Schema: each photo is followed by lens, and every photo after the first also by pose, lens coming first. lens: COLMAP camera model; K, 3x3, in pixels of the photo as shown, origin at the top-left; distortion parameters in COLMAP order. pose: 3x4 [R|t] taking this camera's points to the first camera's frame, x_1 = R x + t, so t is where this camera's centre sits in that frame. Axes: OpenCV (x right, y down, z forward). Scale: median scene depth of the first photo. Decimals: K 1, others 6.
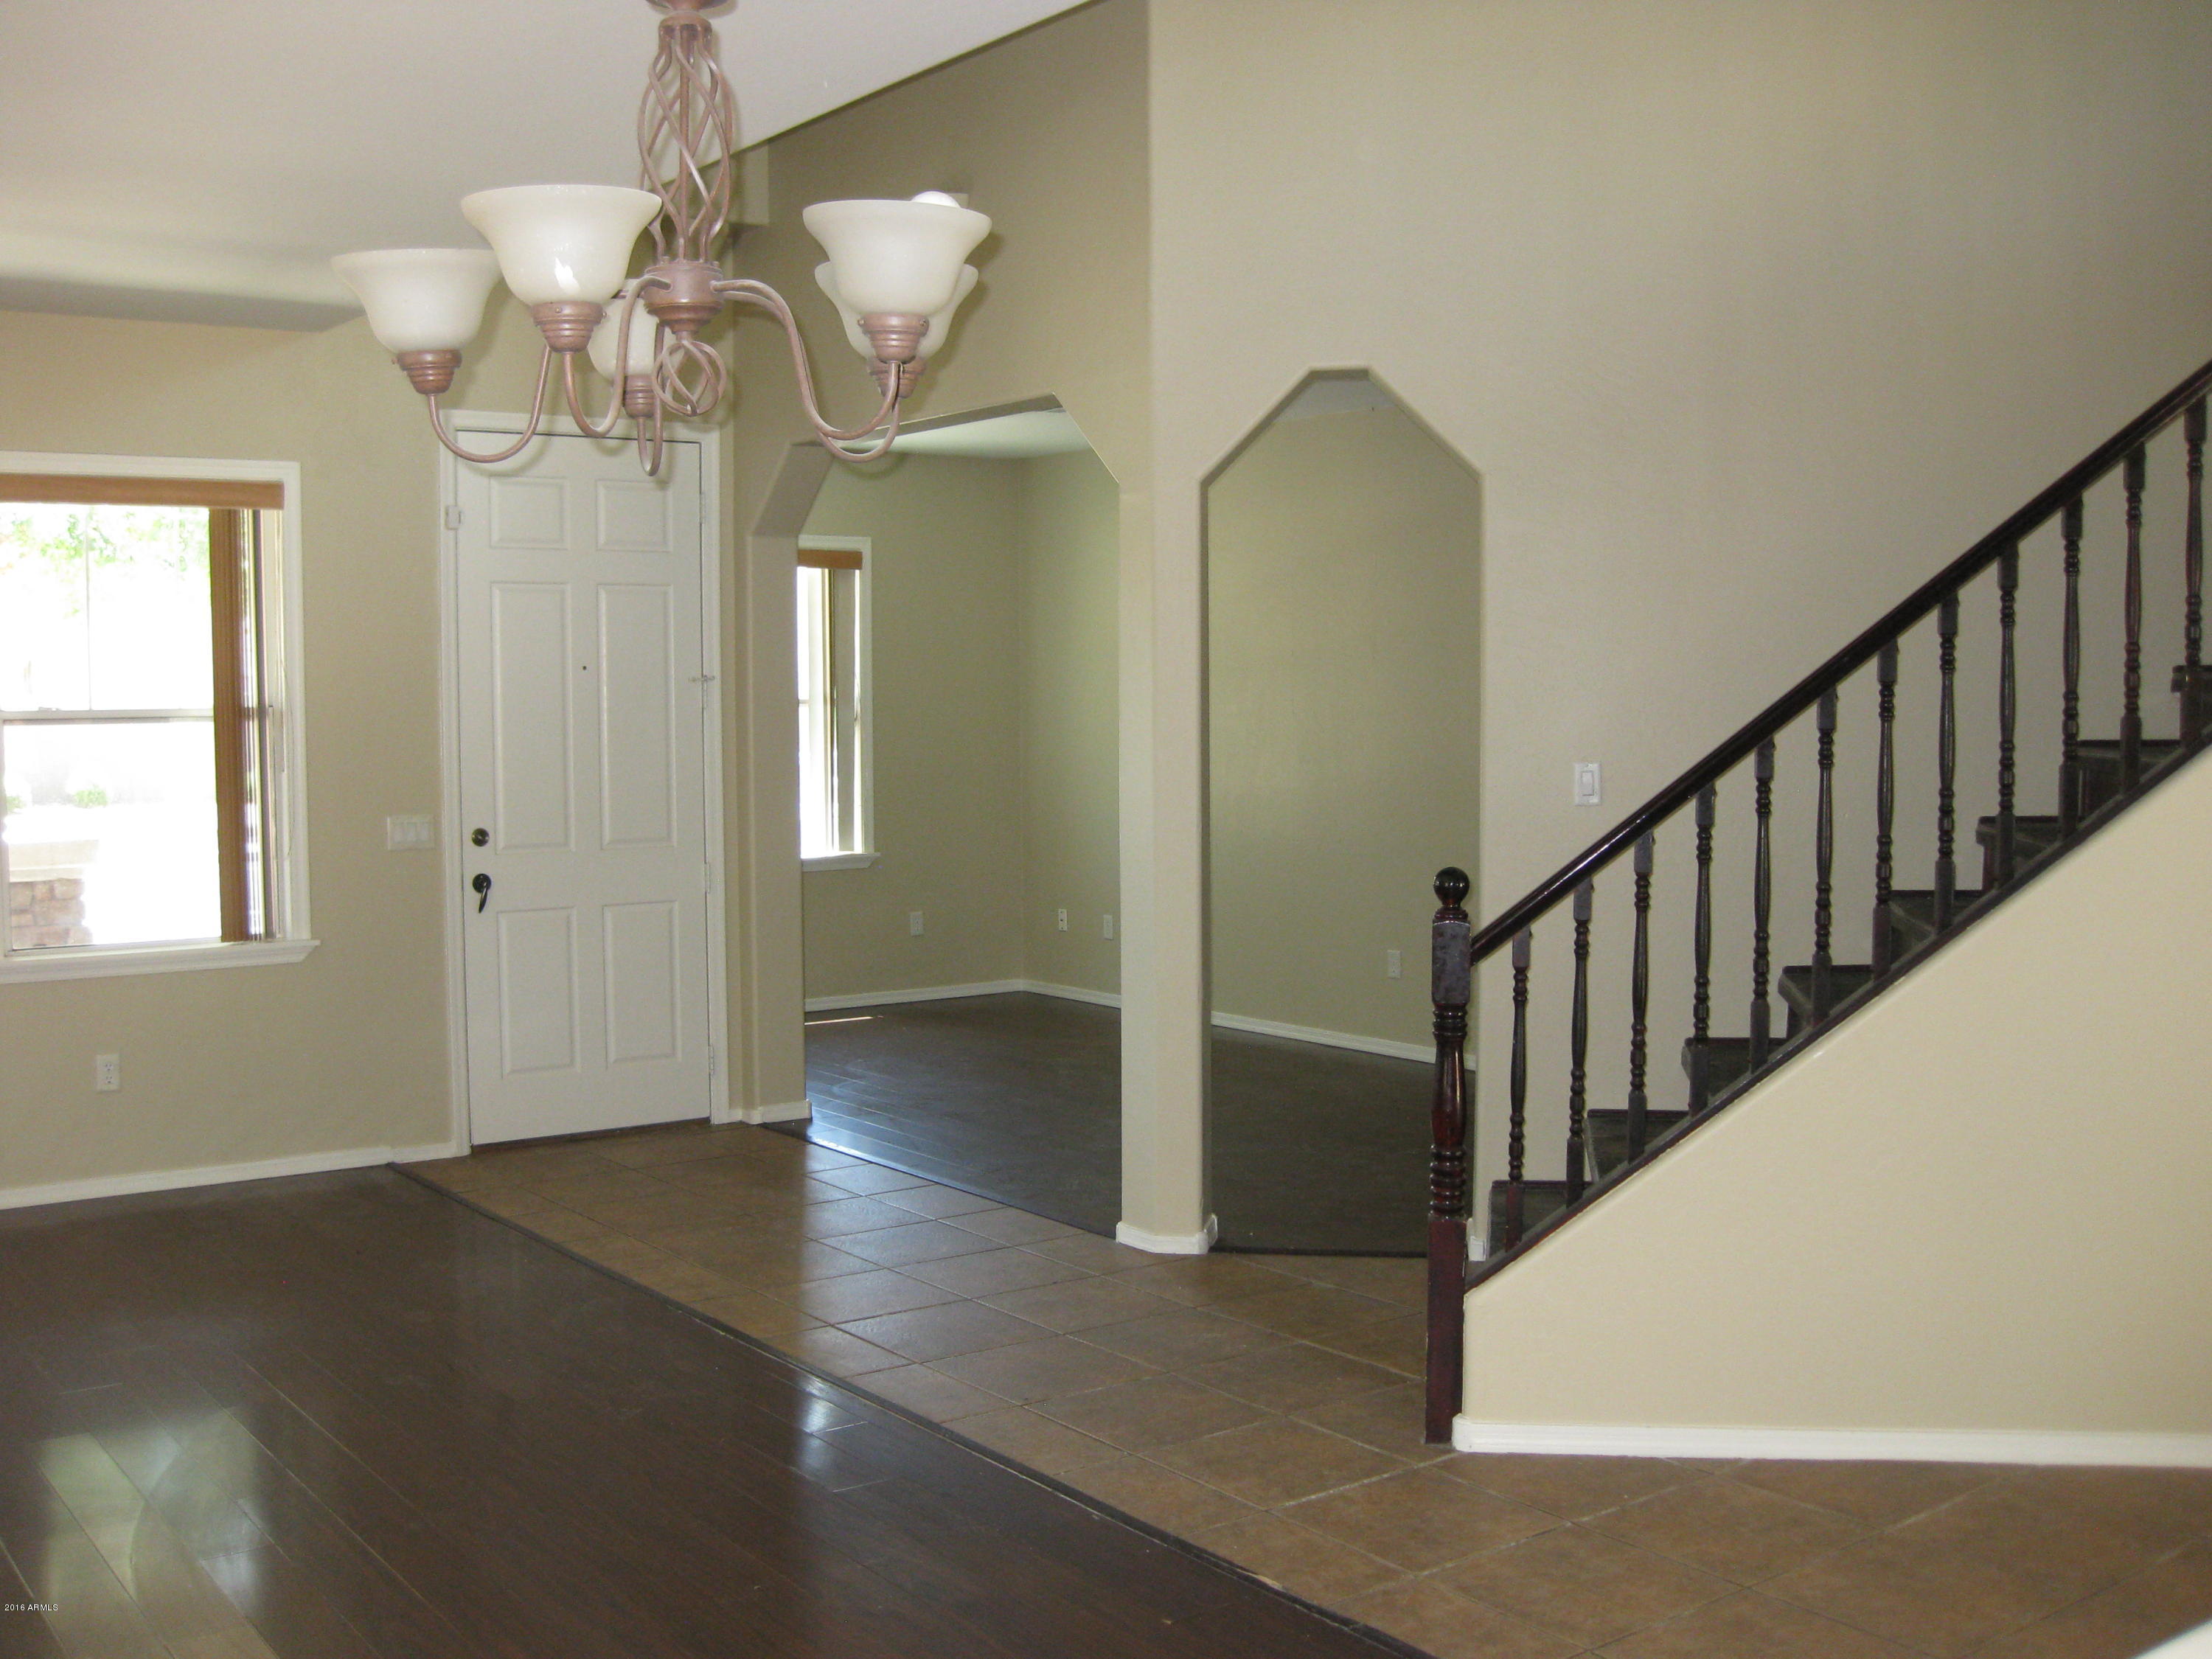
lens RADIAL K [[2279.9, 0, 1106.0], [0, 2279.9, 829.5], [0, 0, 1]] dist [-0.146820, 0.012112]
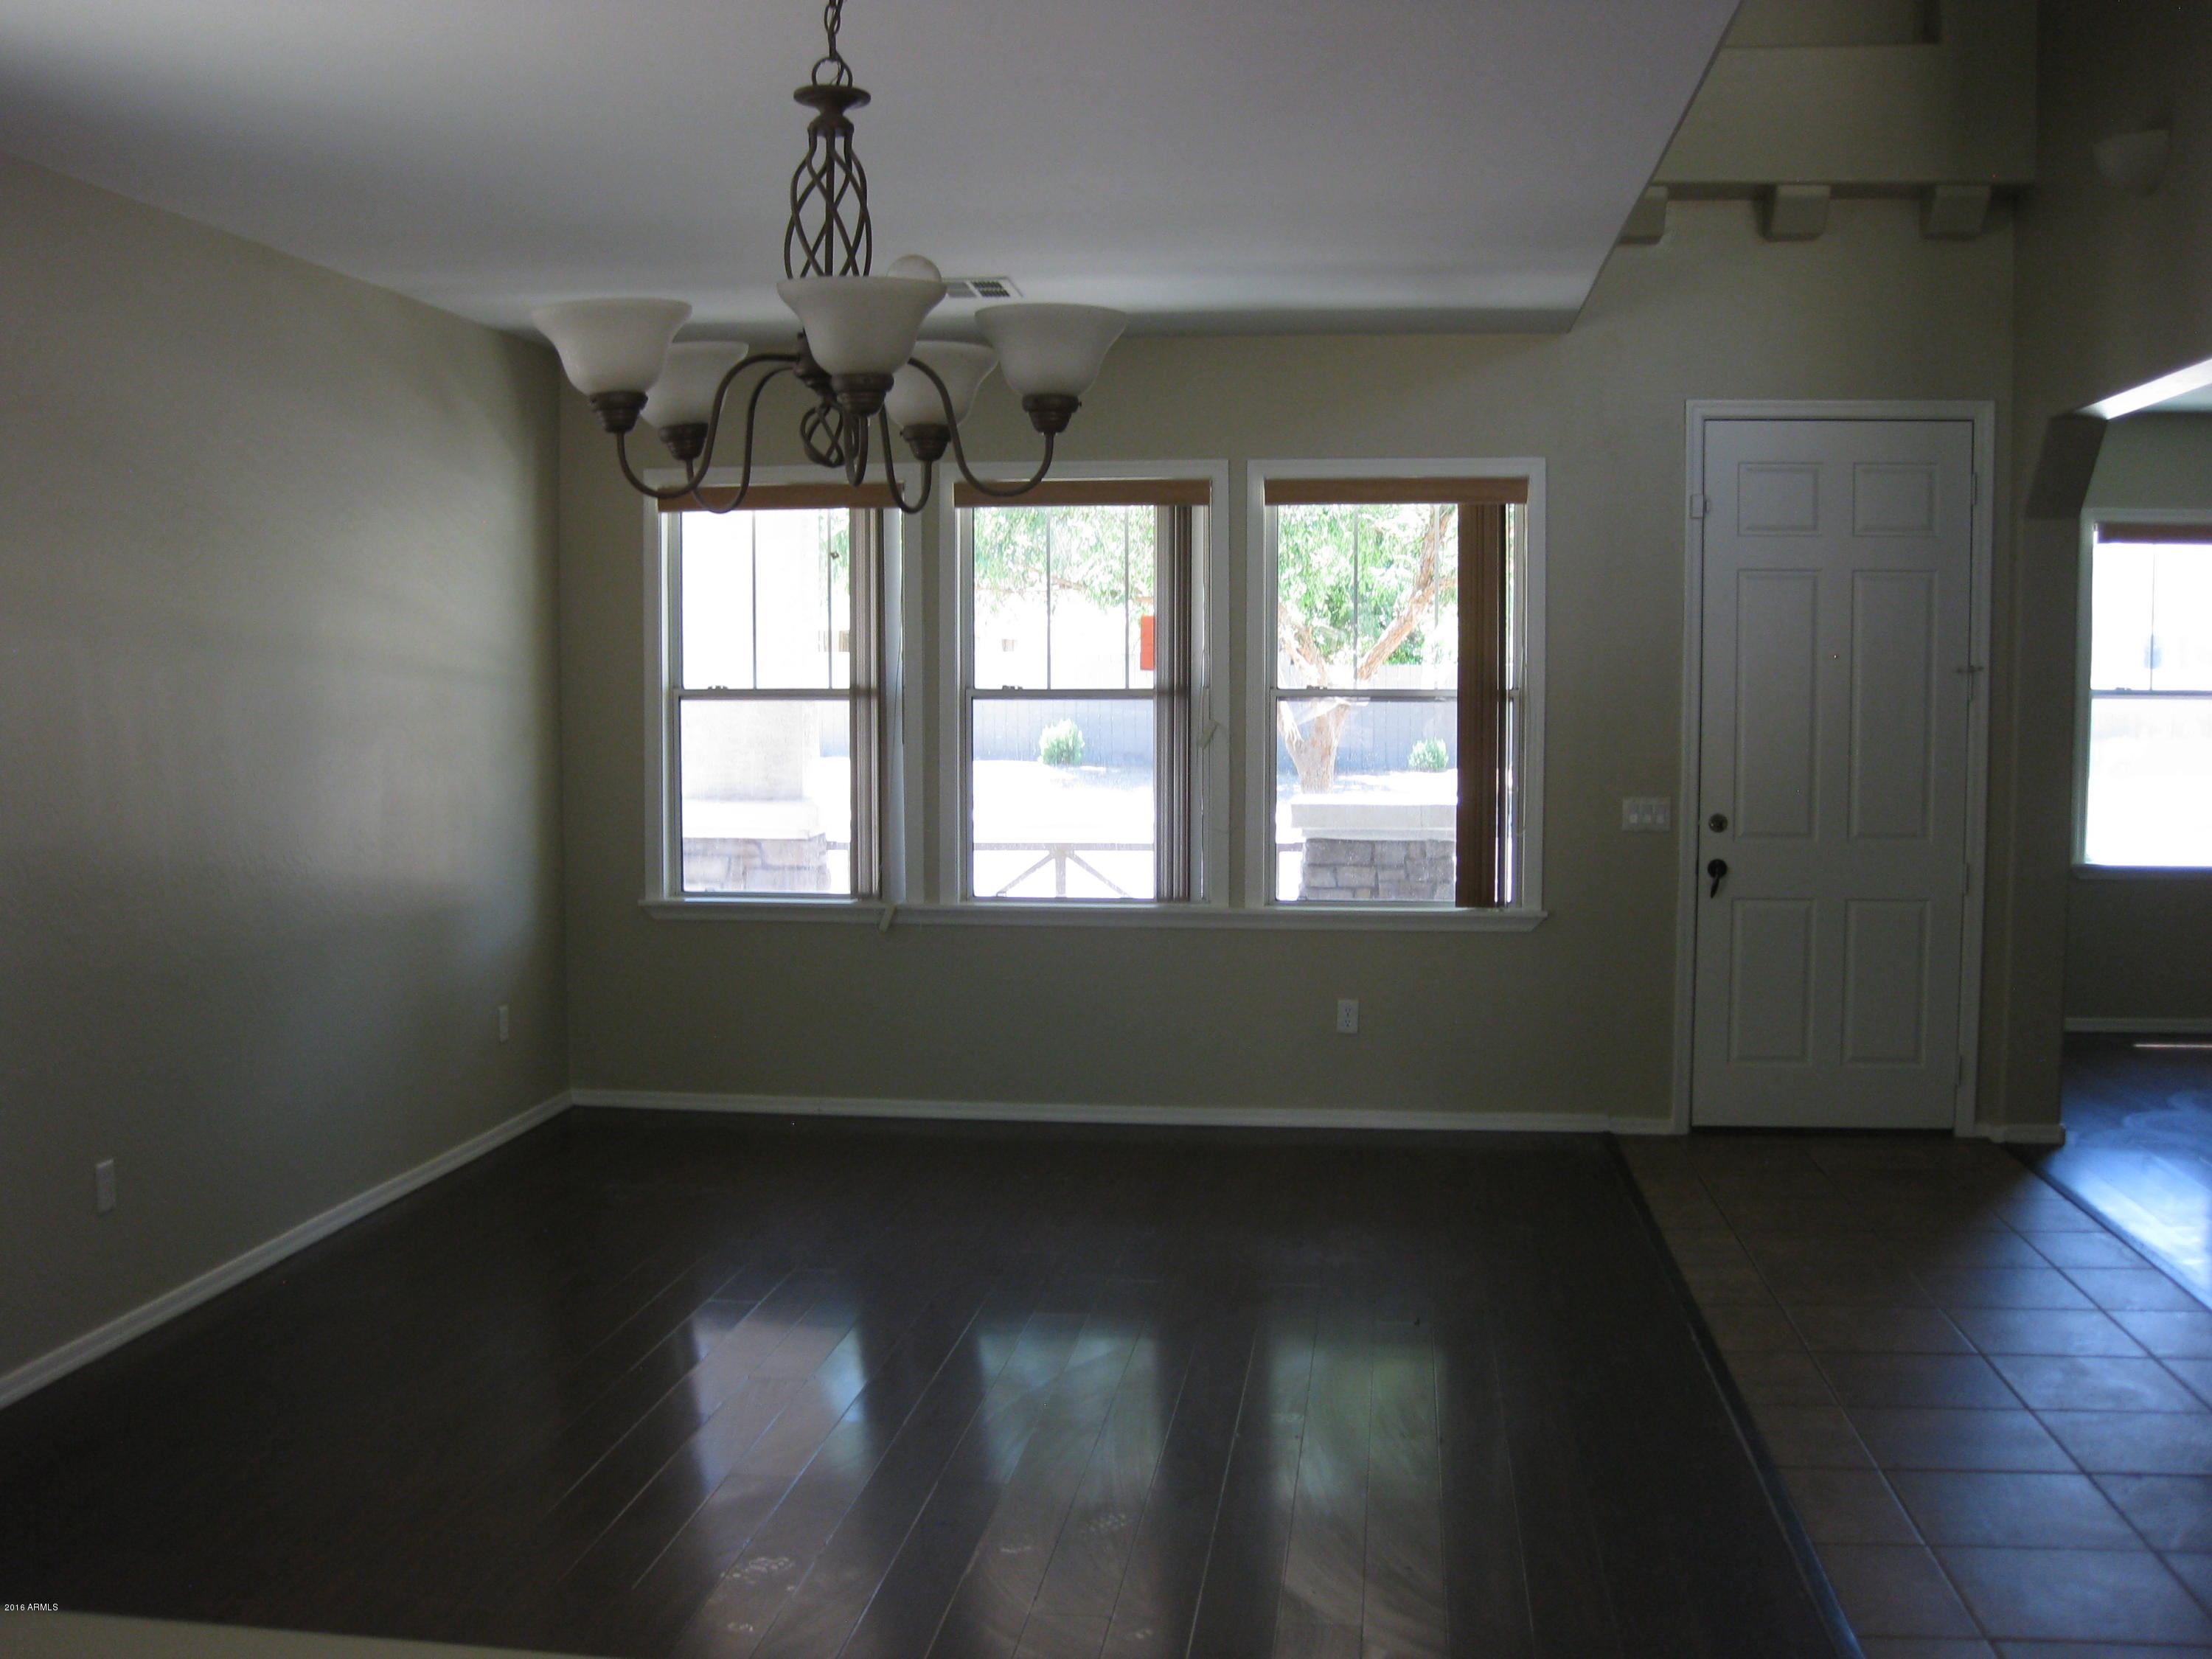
lens RADIAL K [[2254.2, 0, 1106.0], [0, 2254.2, 829.5], [0, 0, 1]] dist [-0.181198, -0.002843]
pose [[0.723607, 0.056001, -0.687937, 0.211839], [-0.047808, 0.998376, 0.030985, -0.011584], [0.688555, 0.010468, 0.725109, 0.090385]]
